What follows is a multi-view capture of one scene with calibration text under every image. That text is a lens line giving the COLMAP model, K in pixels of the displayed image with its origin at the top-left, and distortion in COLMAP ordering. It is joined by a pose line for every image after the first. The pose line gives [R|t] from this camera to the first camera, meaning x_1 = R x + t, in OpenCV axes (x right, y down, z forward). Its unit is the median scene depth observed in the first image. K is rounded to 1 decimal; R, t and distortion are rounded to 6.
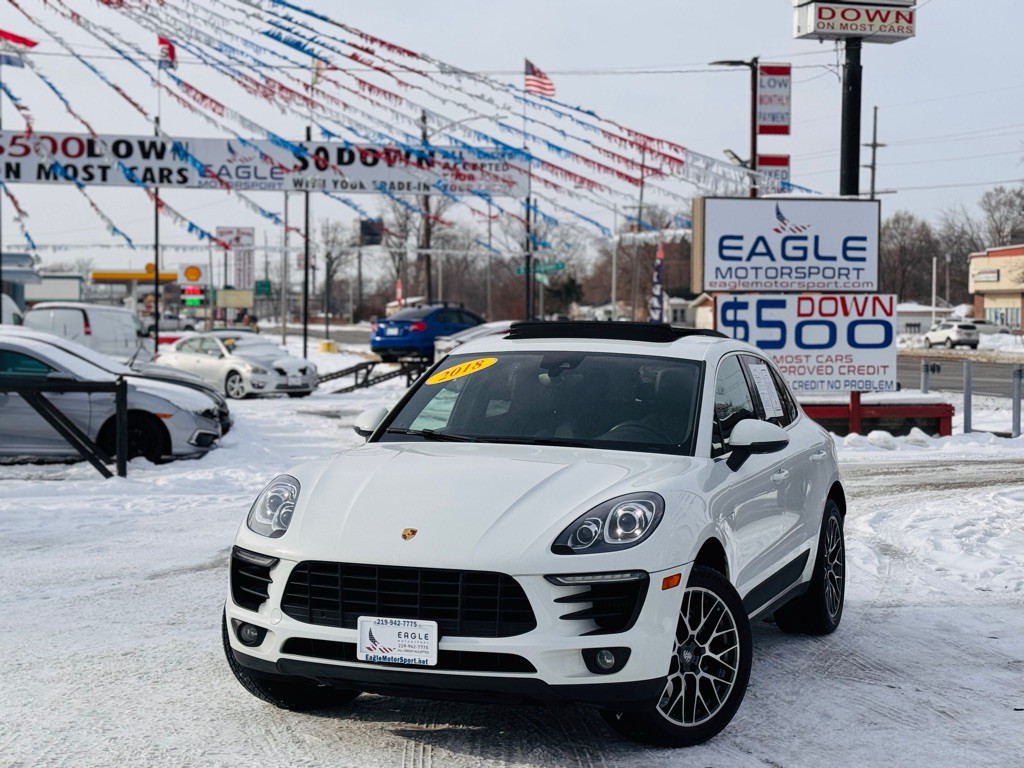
lens RADIAL K [[1913.3, 0, 523.2], [0, 1913.3, 384.2], [0, 0, 1]] dist [0.146044, 0.000000]
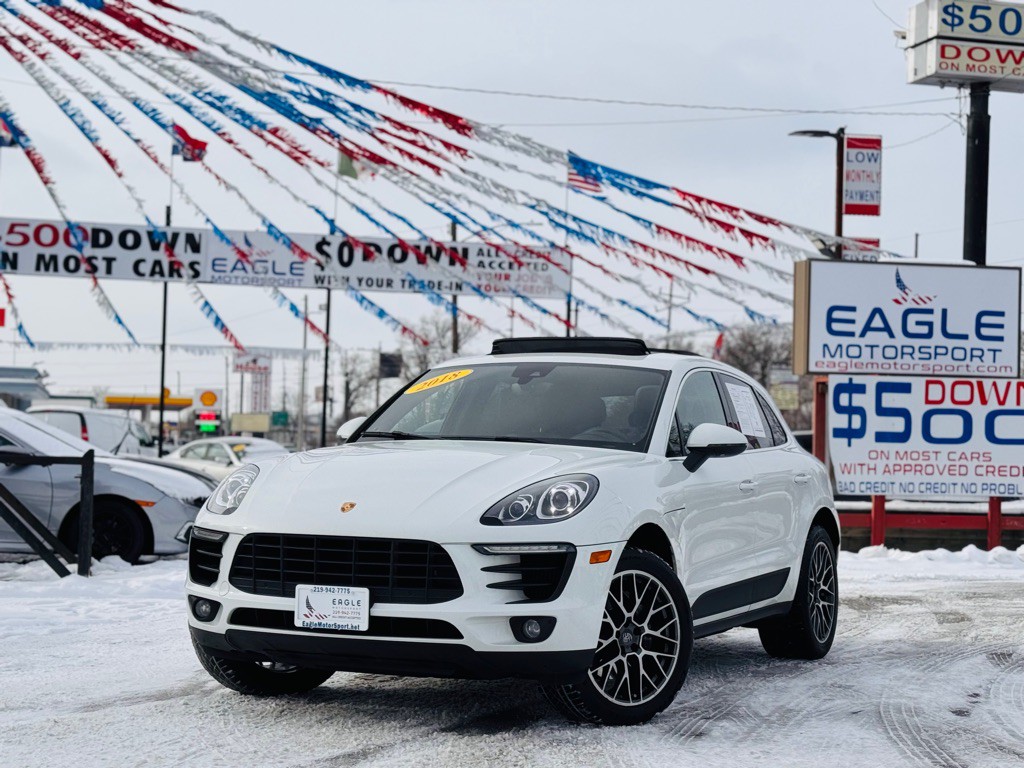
lens RADIAL K [[1913.3, 0, 517.1], [0, 1913.3, 390.3], [0, 0, 1]] dist [0.146044, 0.000000]
pose [[0.999806, 0.015625, -0.012025, -0.020890], [-0.016416, 0.997500, -0.068729, 0.017848], [0.010921, 0.068913, 0.997563, 0.172109]]
